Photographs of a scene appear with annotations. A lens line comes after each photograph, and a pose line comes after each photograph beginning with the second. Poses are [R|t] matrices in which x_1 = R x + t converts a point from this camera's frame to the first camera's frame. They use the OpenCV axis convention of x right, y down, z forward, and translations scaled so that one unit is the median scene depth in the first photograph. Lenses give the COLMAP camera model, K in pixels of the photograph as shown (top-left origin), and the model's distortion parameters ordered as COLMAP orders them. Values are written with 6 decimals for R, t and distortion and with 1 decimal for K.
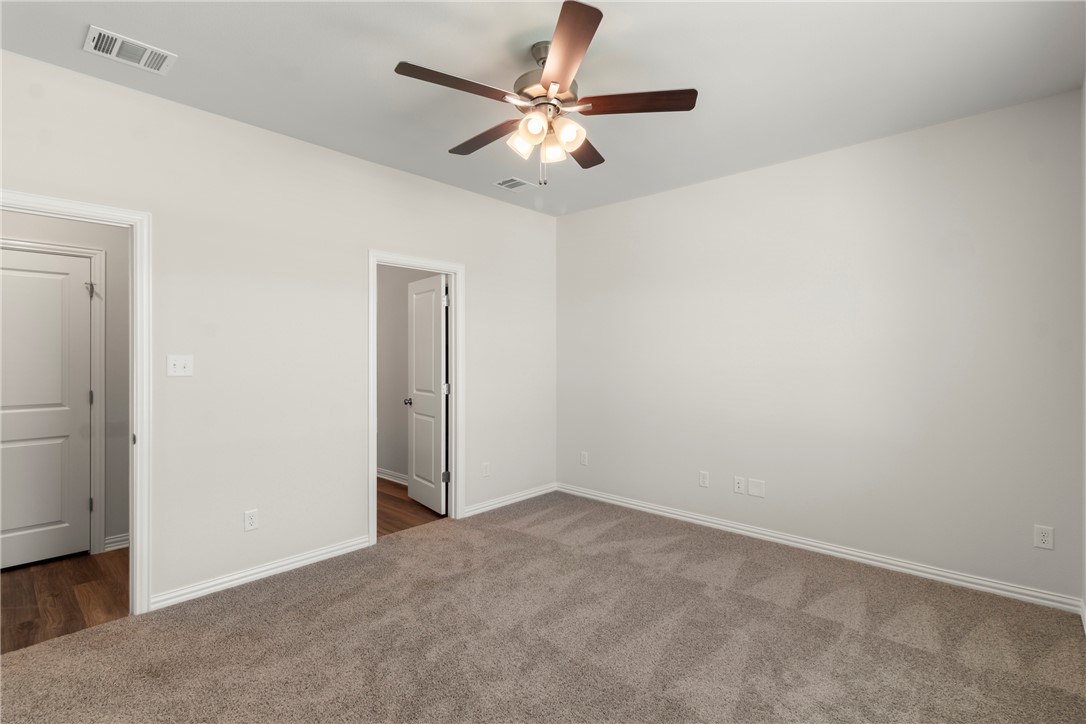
lens RADIAL K [[508.0, 0, 544.7], [0, 508.0, 359.7], [0, 0, 1]] dist [0.002677, 0.000460]
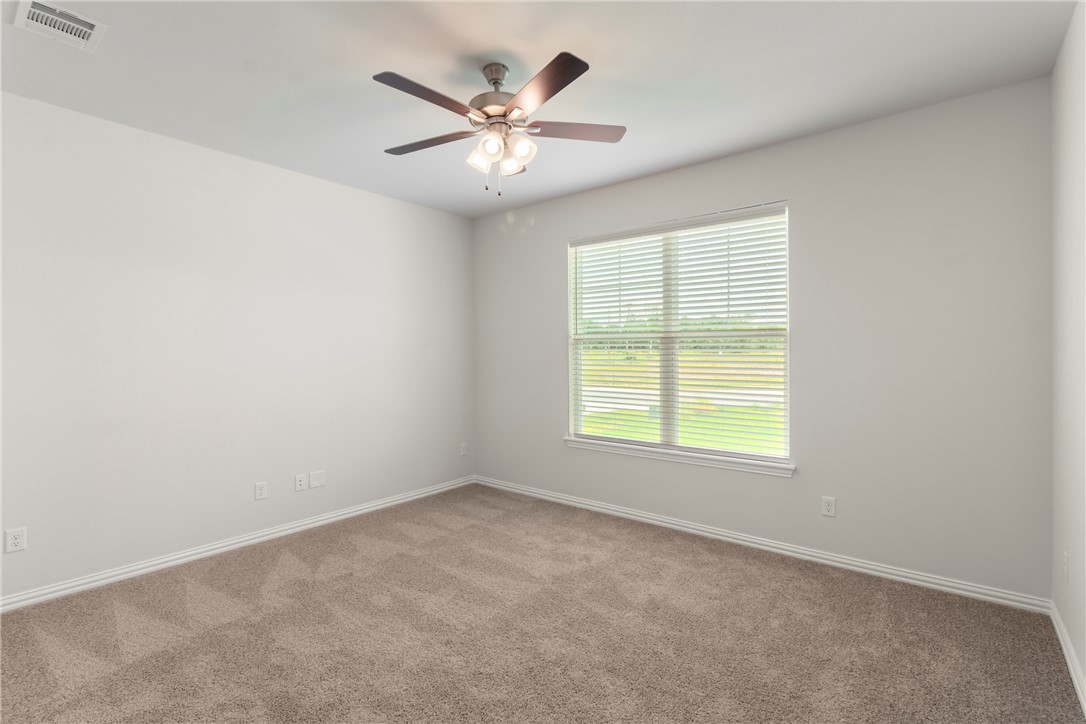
lens RADIAL K [[508.0, 0, 544.6], [0, 508.0, 360.8], [0, 0, 1]] dist [0.002677, 0.000460]
pose [[-0.058084, -0.012584, 0.998232, -0.952280], [0.015670, 0.999786, 0.013515, -0.001087], [-0.998189, 0.016427, -0.057874, 0.840095]]
